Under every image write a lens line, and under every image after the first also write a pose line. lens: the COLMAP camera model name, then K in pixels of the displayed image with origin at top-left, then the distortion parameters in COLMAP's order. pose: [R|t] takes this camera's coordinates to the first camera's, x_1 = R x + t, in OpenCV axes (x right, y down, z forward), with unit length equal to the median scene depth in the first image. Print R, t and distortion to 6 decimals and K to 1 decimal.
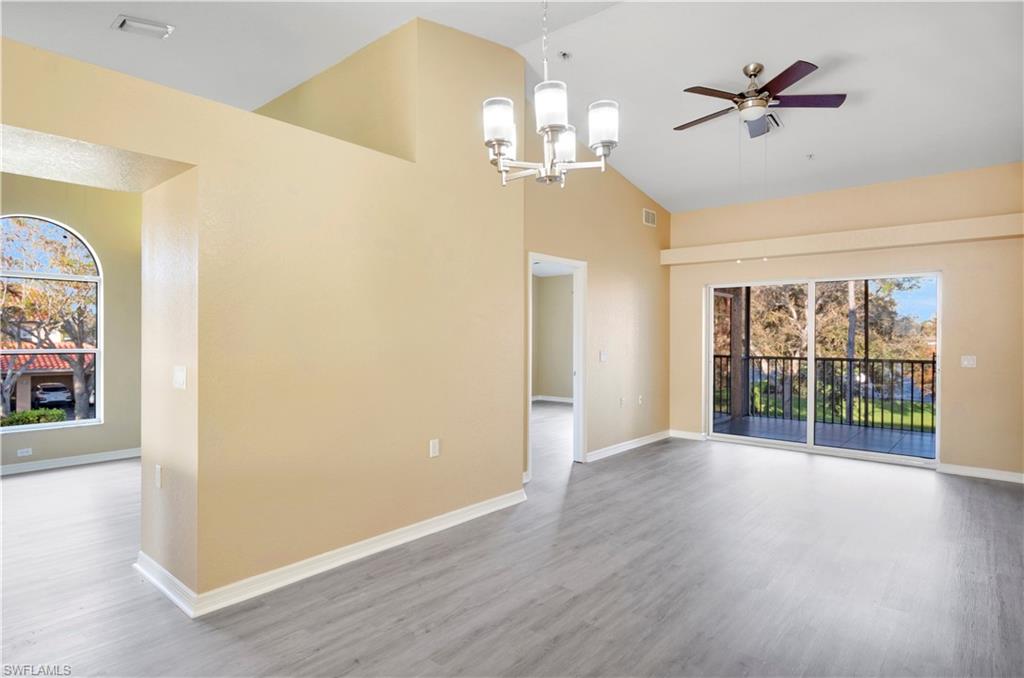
lens RADIAL K [[552.5, 0, 509.3], [0, 552.5, 338.4], [0, 0, 1]] dist [-0.014376, -0.001367]
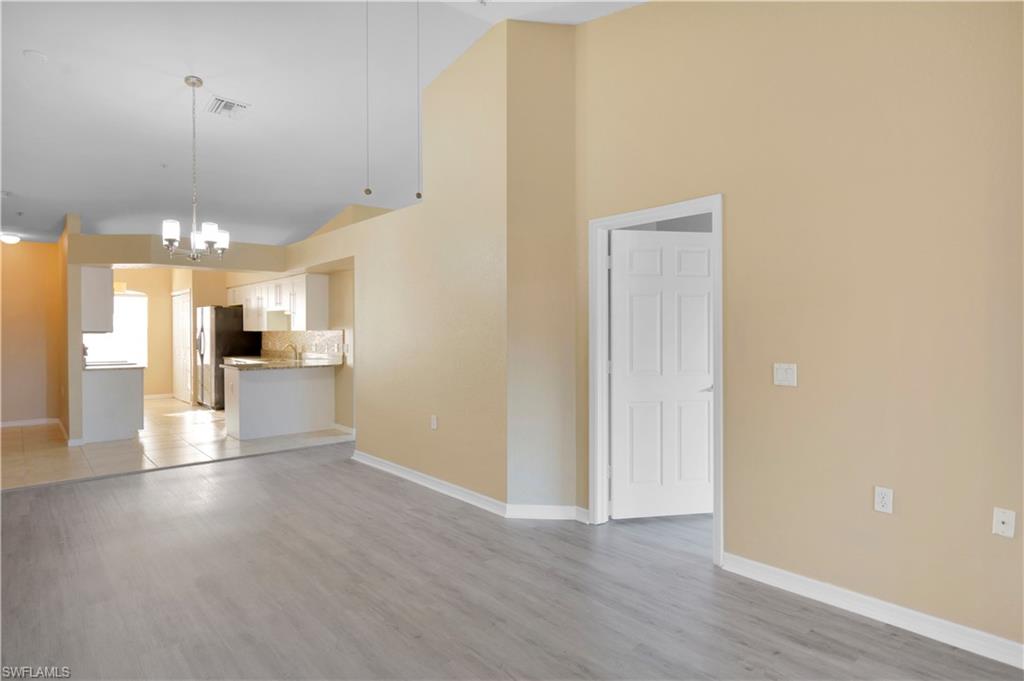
lens RADIAL K [[552.5, 0, 510.2], [0, 552.5, 331.9], [0, 0, 1]] dist [-0.014376, -0.001367]
pose [[-0.123768, 0.000823, -0.992311, 1.082607], [-0.008423, 0.999963, 0.001880, -0.009260], [0.992275, 0.008591, -0.123756, 1.321456]]
